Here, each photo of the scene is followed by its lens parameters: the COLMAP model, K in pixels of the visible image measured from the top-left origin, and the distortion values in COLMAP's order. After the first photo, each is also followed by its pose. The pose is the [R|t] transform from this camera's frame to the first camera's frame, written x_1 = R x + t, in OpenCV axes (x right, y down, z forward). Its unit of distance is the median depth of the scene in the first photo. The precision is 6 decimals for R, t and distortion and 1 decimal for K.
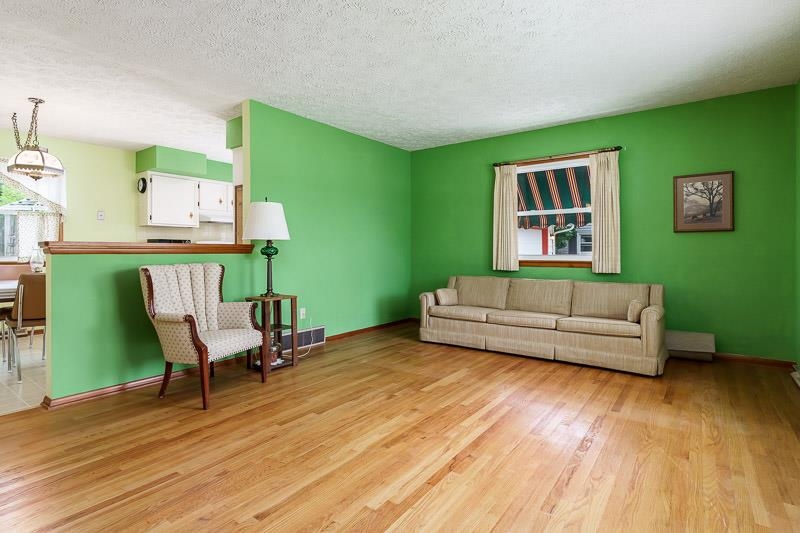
lens RADIAL K [[407.9, 0, 397.1], [0, 407.9, 252.4], [0, 0, 1]] dist [-0.010759, -0.000135]
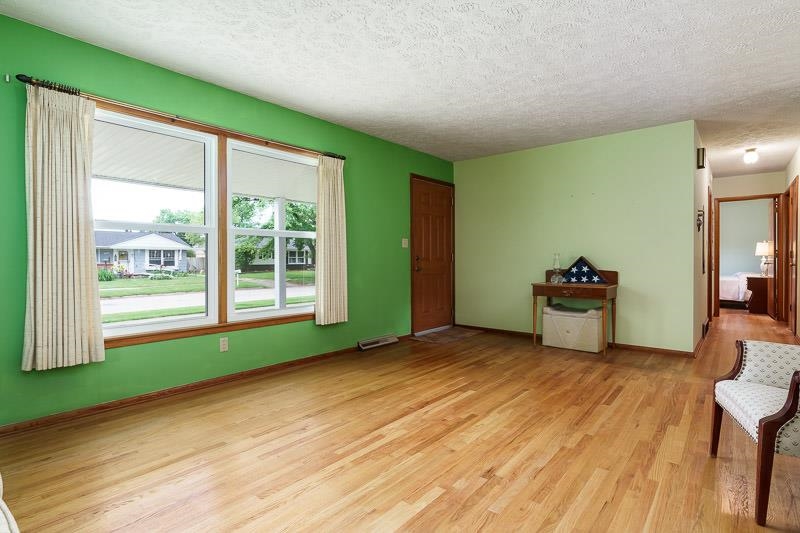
lens RADIAL K [[403.2, 0, 400.0], [0, 403.2, 266.5], [0, 0, 1]] dist [-0.006958, 0.000170]
pose [[-0.997727, 0.001140, 0.067380, 0.073256], [0.002545, 0.999781, 0.020762, -0.007076], [-0.067342, 0.020887, -0.997511, 1.395008]]
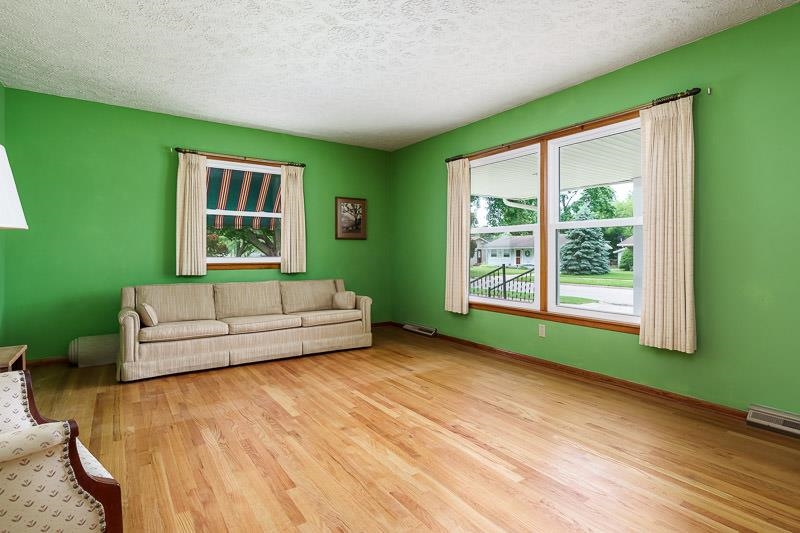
lens RADIAL K [[407.9, 0, 397.1], [0, 407.9, 252.4], [0, 0, 1]] dist [-0.010759, -0.000135]
pose [[0.332156, 0.004010, 0.943216, -0.590206], [-0.000567, 0.999992, -0.004052, -0.001622], [-0.943224, 0.000811, 0.332156, 0.447370]]
